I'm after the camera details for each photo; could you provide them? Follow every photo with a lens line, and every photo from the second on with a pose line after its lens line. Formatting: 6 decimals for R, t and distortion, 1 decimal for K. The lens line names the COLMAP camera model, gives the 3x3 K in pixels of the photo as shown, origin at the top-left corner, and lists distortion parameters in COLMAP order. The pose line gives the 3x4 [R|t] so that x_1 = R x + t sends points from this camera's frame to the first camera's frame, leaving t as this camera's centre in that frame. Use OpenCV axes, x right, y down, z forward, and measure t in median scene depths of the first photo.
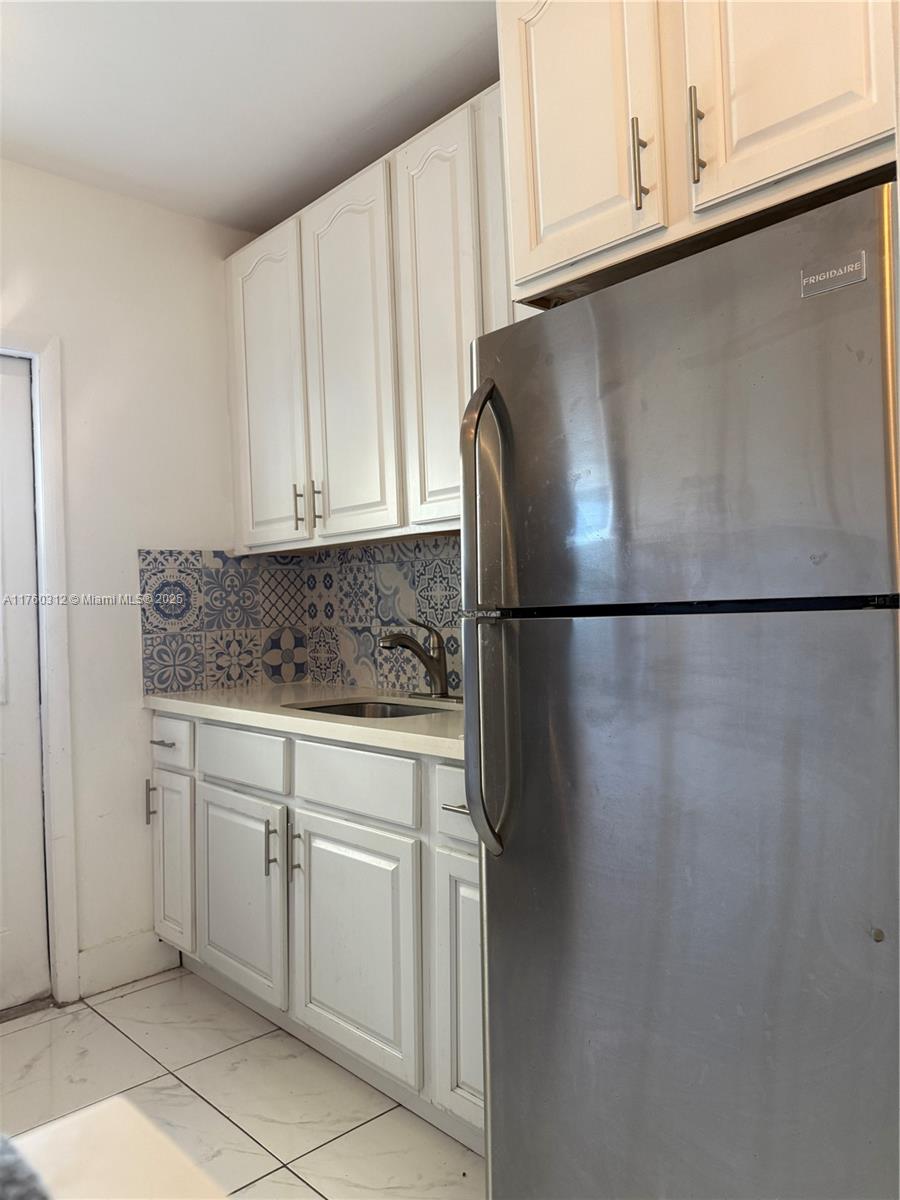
lens RADIAL K [[878.3, 0, 450.0], [0, 878.3, 600.0], [0, 0, 1]] dist [-0.001114, 0.000178]
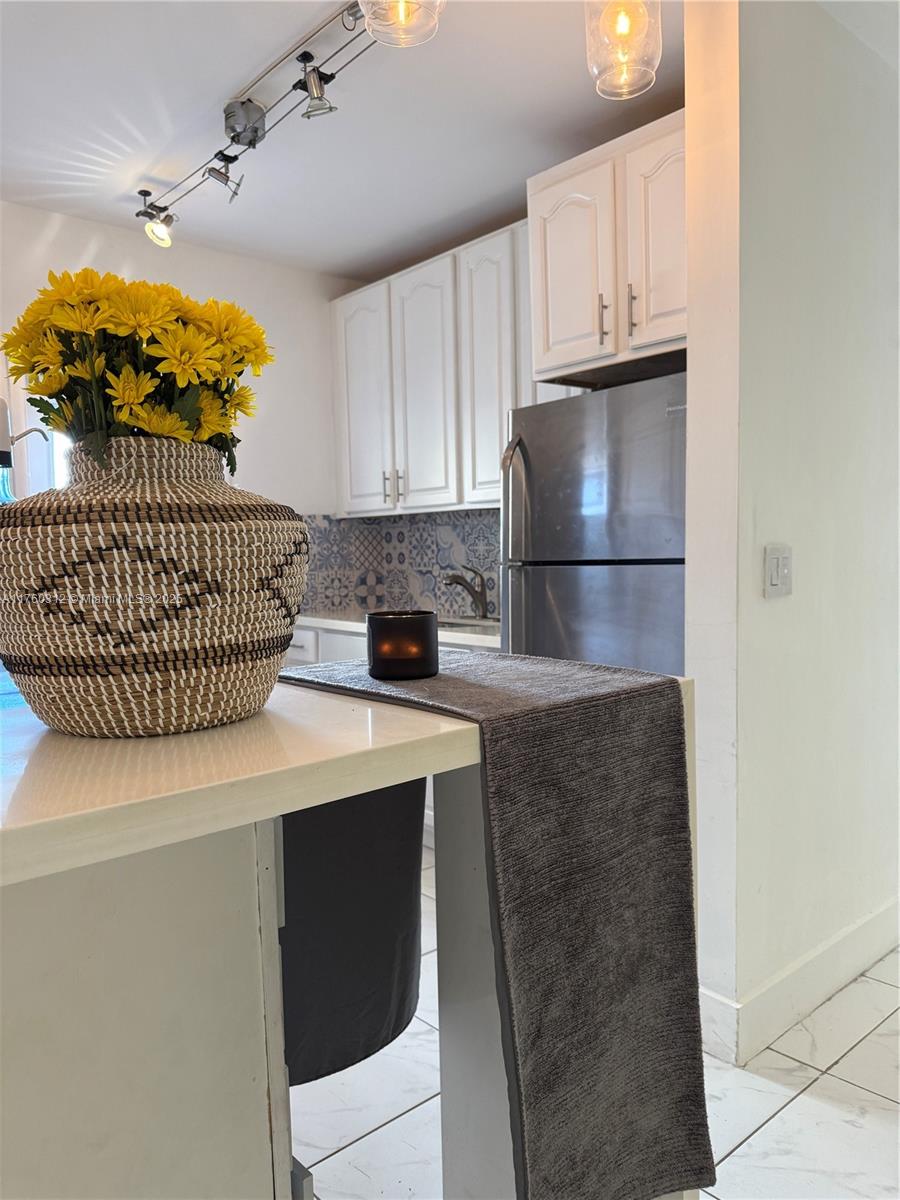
lens RADIAL K [[878.3, 0, 450.0], [0, 878.3, 600.0], [0, 0, 1]] dist [-0.001114, 0.000178]
pose [[0.999333, 0.018063, -0.031739, -0.017101], [-0.016080, 0.997966, 0.061680, -0.010186], [0.032789, -0.061129, 0.997591, -0.443834]]
